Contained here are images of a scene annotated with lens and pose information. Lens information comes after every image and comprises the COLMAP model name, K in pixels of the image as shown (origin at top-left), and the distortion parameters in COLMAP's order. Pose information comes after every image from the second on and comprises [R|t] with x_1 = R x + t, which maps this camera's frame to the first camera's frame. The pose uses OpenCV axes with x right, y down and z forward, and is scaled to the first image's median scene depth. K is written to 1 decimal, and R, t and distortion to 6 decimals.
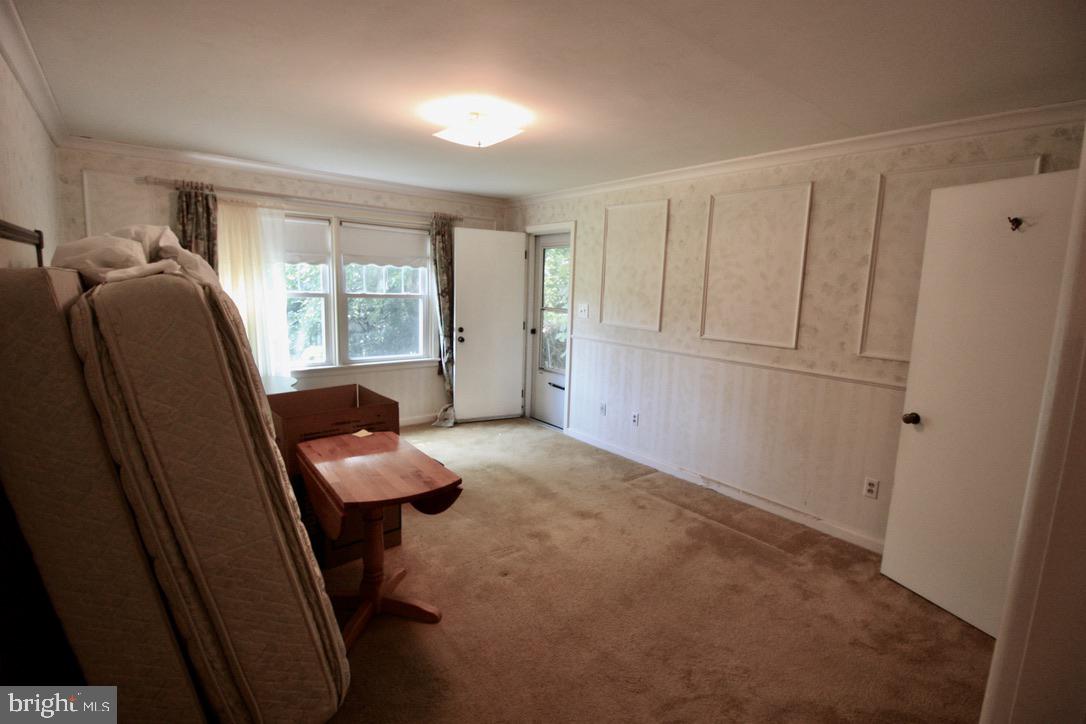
lens RADIAL K [[507.3, 0, 548.8], [0, 507.3, 363.6], [0, 0, 1]] dist [-0.014308, -0.003865]
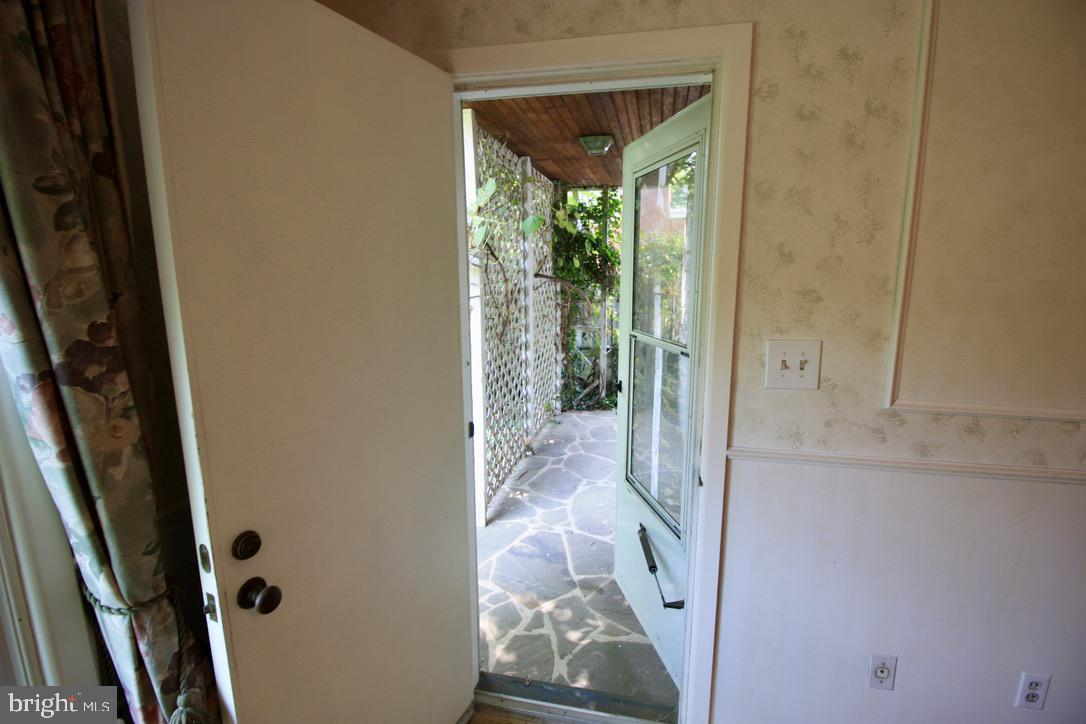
lens RADIAL K [[507.3, 0, 546.1], [0, 507.3, 358.9], [0, 0, 1]] dist [-0.014308, -0.003865]
pose [[0.776665, -0.144892, 0.613024, -0.243672], [0.124670, 0.989293, 0.075877, -0.169728], [-0.617454, 0.017495, 0.786413, 1.010928]]
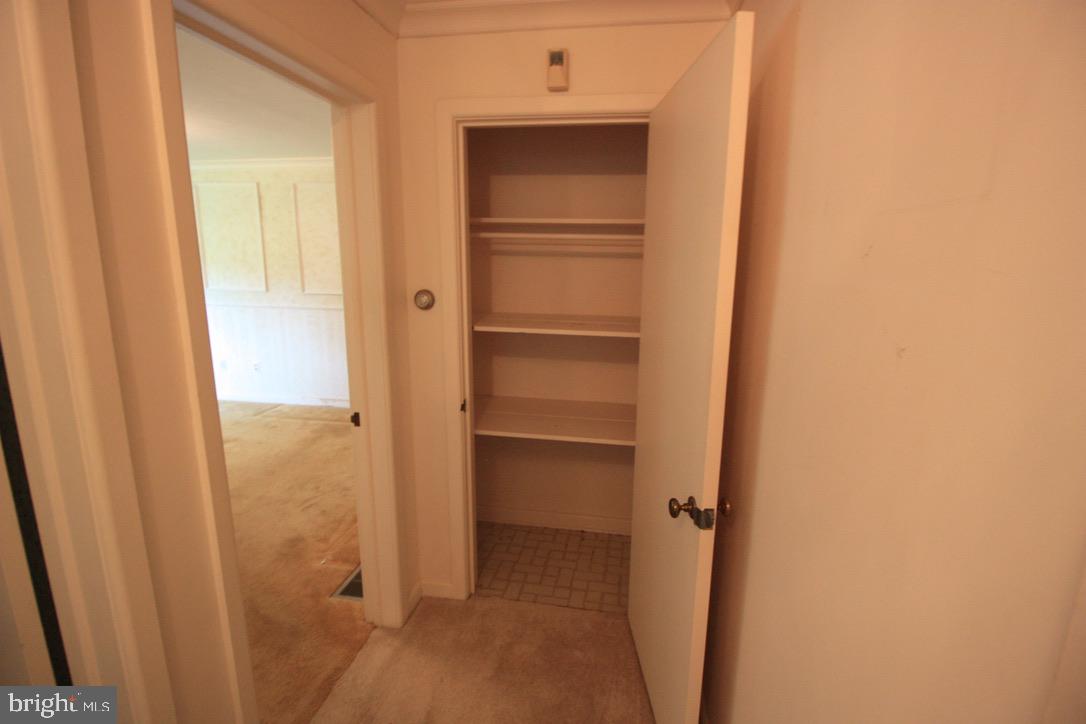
lens RADIAL K [[507.3, 0, 552.1], [0, 507.3, 352.1], [0, 0, 1]] dist [-0.014308, -0.003865]
pose [[0.749842, -0.148508, 0.644734, -0.075060], [0.118339, 0.988873, 0.090145, 0.054237], [-0.650948, 0.008703, 0.759073, -0.387583]]
